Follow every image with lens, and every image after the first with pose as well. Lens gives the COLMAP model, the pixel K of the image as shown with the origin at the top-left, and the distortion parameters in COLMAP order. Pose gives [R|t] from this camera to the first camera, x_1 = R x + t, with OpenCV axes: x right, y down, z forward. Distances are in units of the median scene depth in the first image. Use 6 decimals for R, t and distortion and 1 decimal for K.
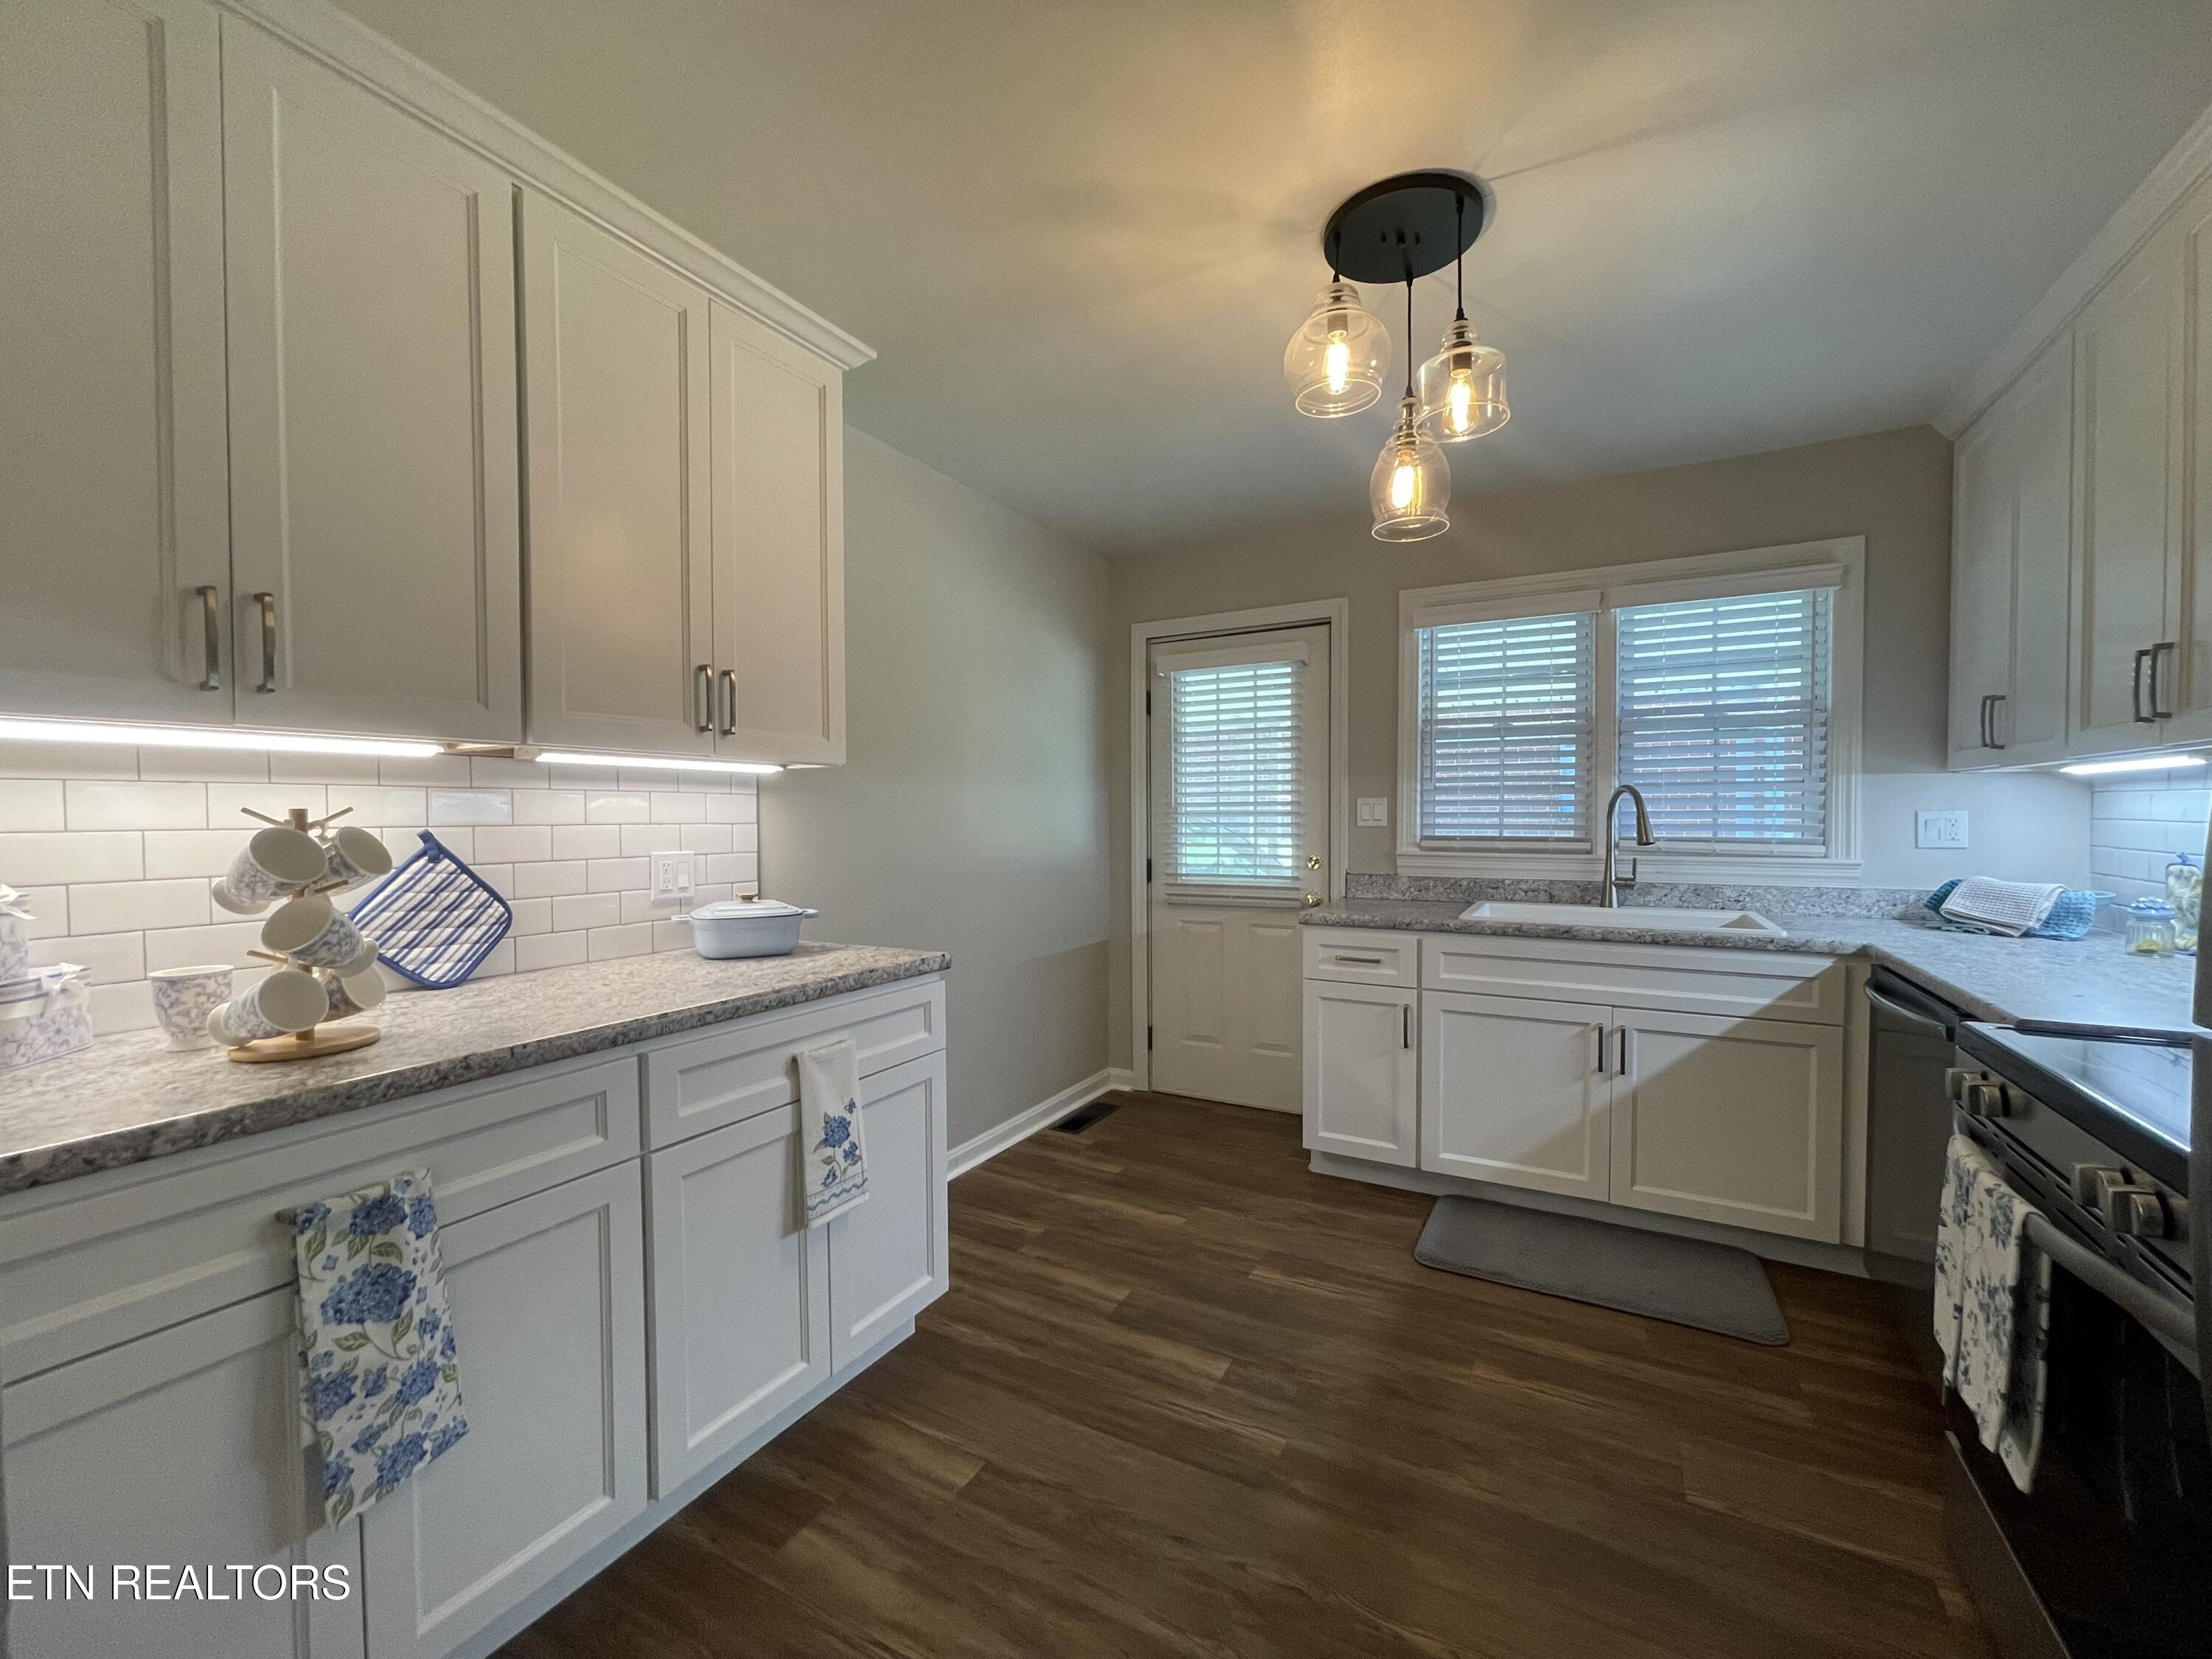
lens RADIAL K [[912.9, 0, 1106.0], [0, 912.9, 829.5], [0, 0, 1]] dist [0.000536, -0.000342]
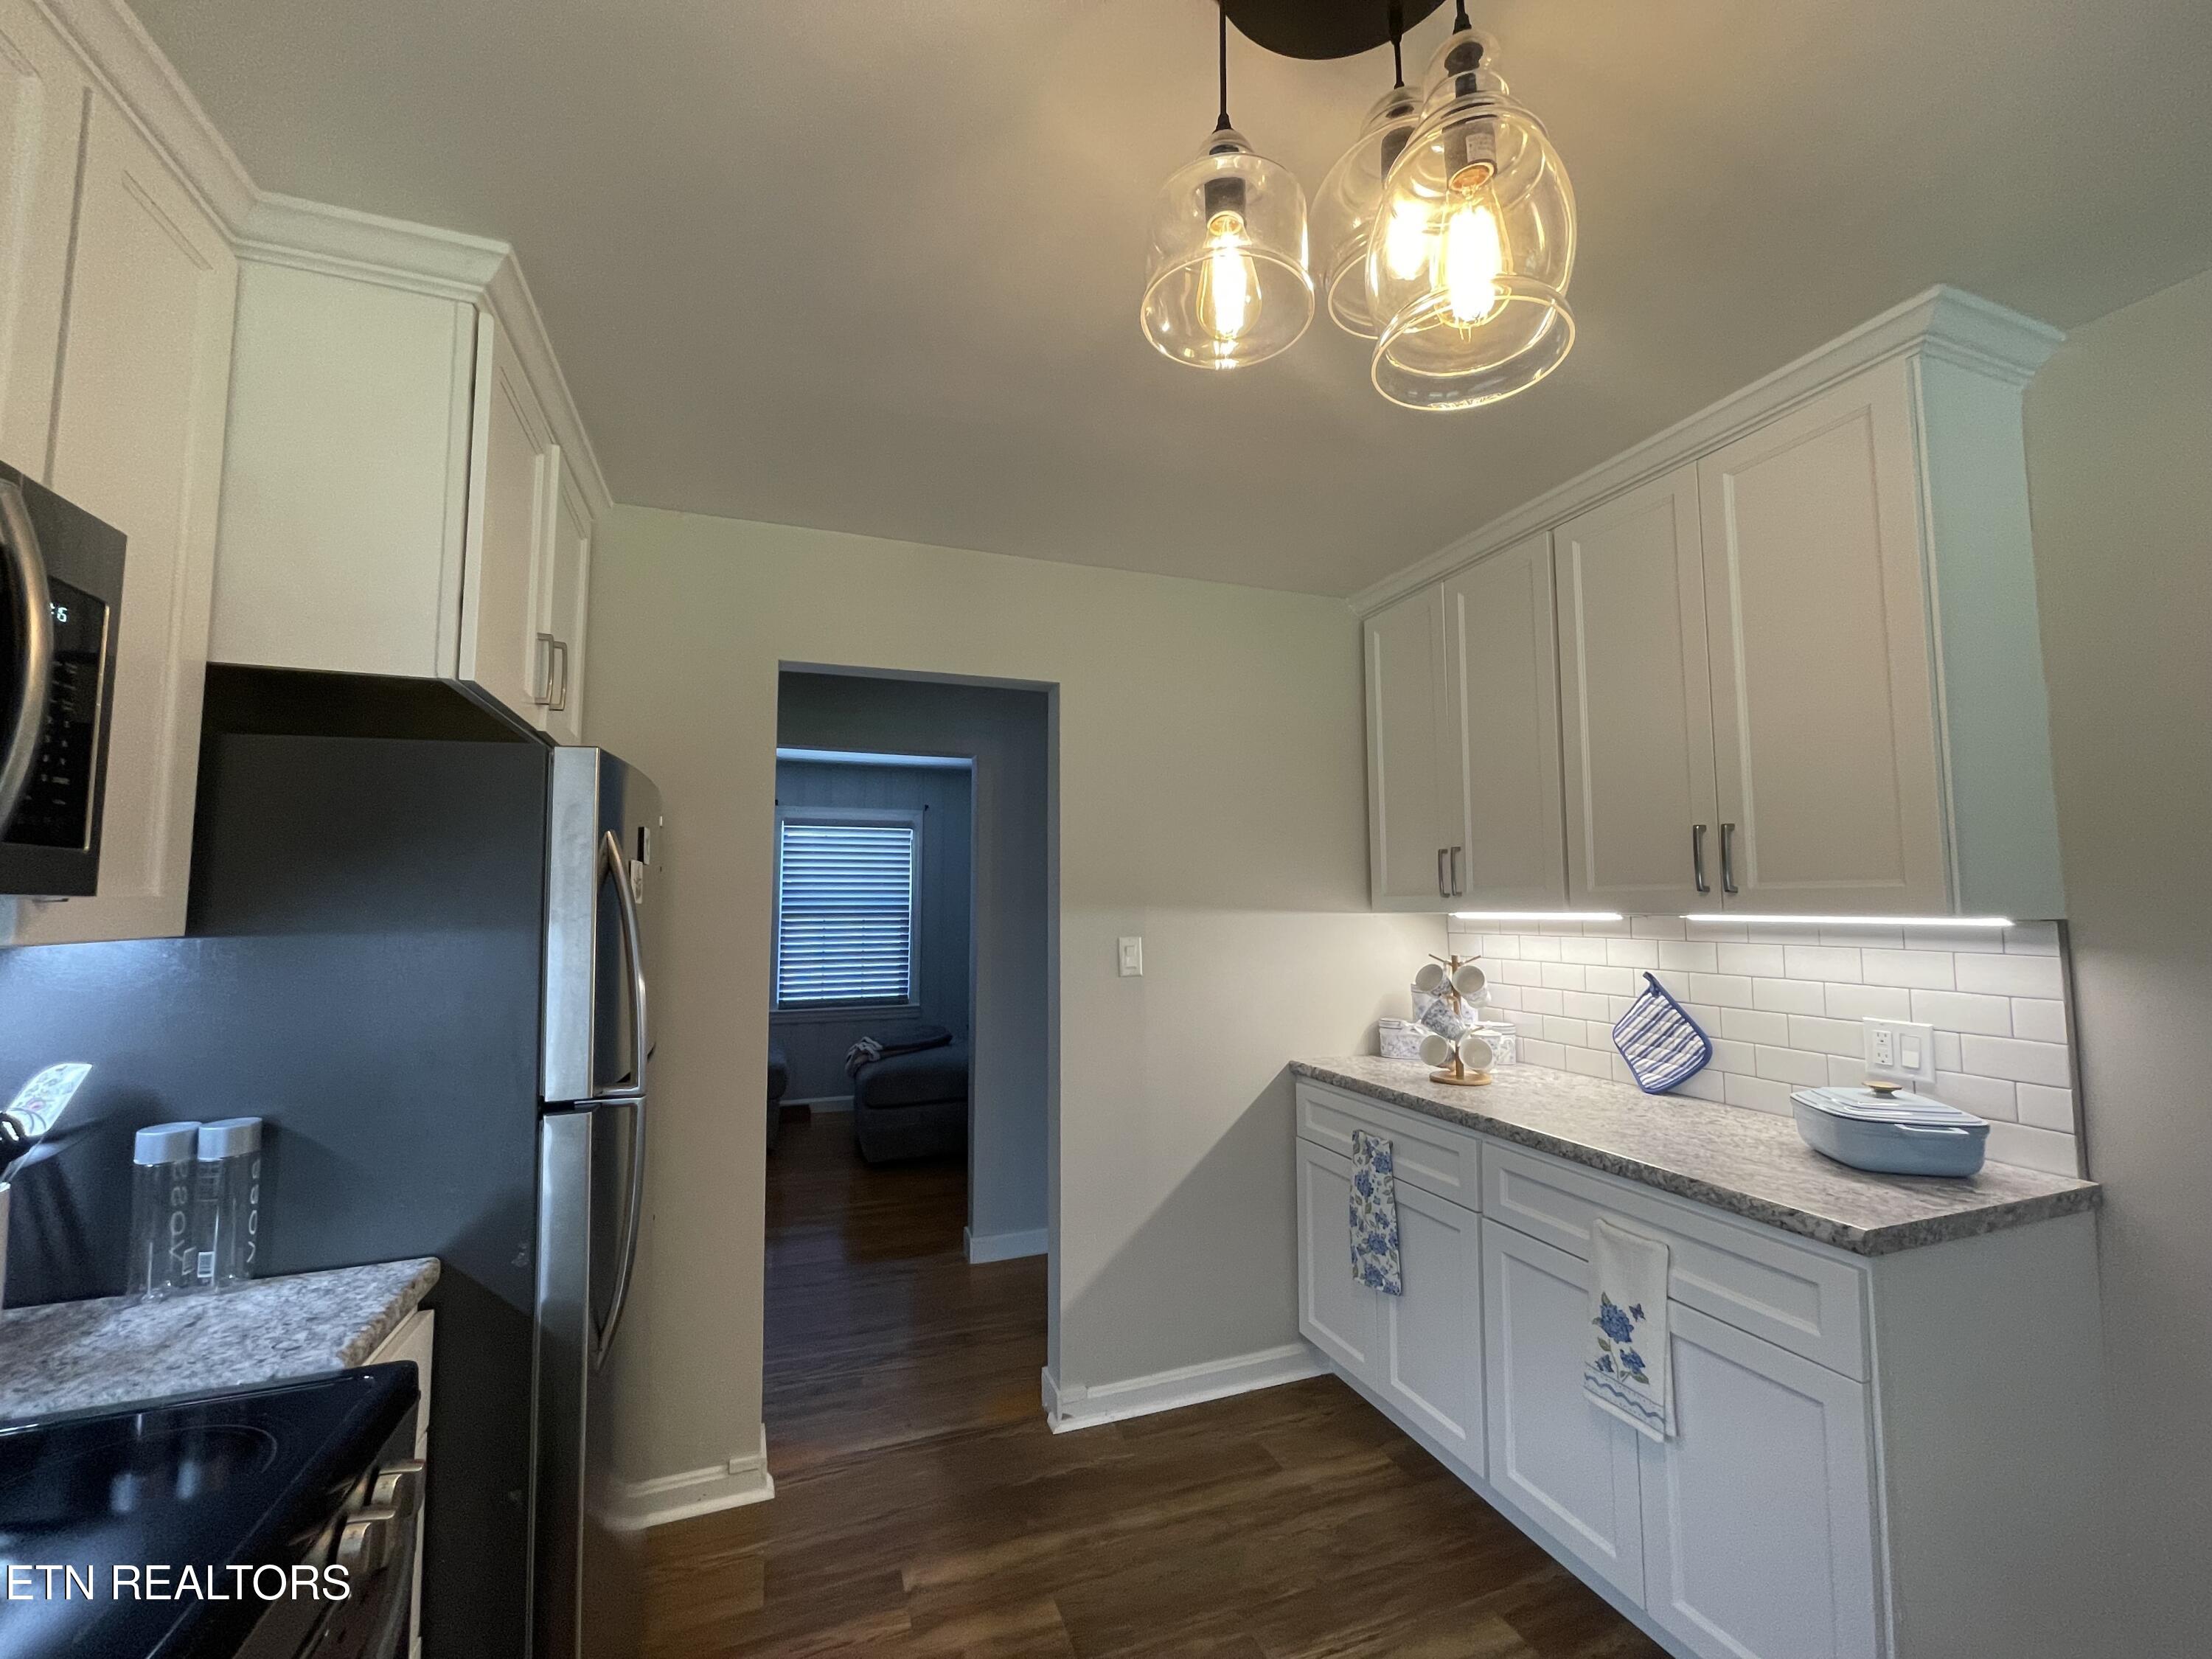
lens RADIAL K [[912.9, 0, 1106.0], [0, 912.9, 829.5], [0, 0, 1]] dist [0.000536, -0.000342]
pose [[-0.658695, -0.052542, -0.750573, 0.803356], [-0.004082, 0.997794, -0.066266, -0.115607], [0.752399, -0.040586, -0.657456, 1.272501]]
